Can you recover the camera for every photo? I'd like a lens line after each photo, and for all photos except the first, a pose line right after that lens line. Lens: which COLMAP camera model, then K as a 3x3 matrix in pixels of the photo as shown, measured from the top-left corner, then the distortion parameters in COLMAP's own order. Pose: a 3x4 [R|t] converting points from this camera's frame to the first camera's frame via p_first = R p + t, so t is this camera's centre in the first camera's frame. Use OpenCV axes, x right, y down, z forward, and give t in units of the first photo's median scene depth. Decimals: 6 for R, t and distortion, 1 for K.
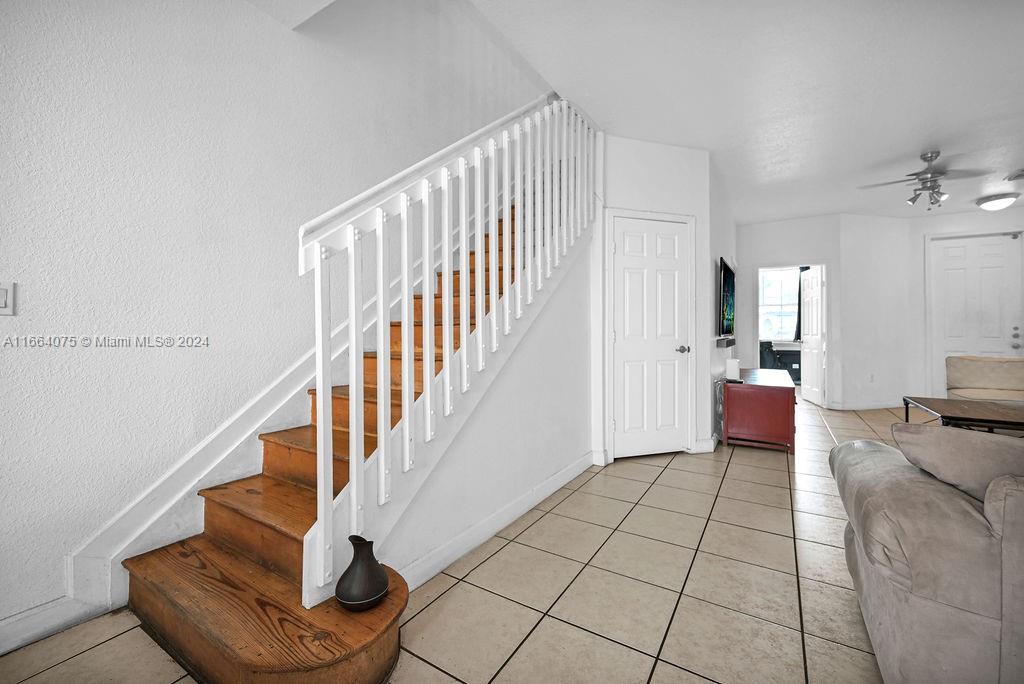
lens RADIAL K [[410.0, 0, 535.3], [0, 410.0, 327.5], [0, 0, 1]] dist [0.001257, -0.000119]
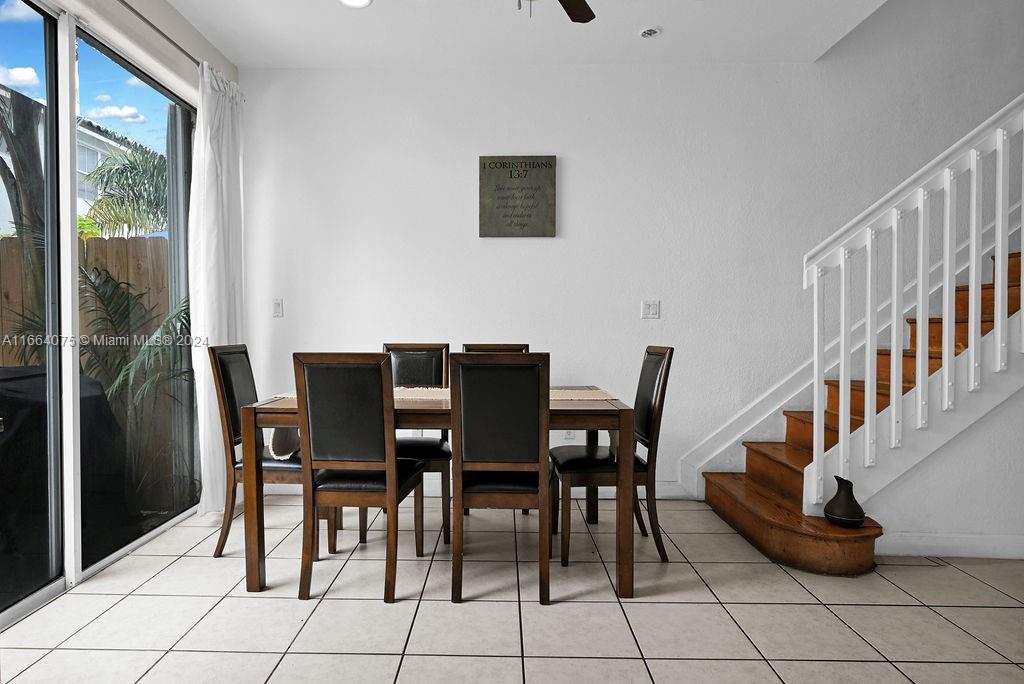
lens RADIAL K [[622.8, 0, 479.7], [0, 622.8, 340.0], [0, 0, 1]] dist [-0.004716, -0.001364]
pose [[0.472297, 0.020595, -0.881199, 0.689978], [0.002667, 0.999689, 0.024794, -0.004218], [0.881435, -0.014060, 0.472095, -0.877975]]
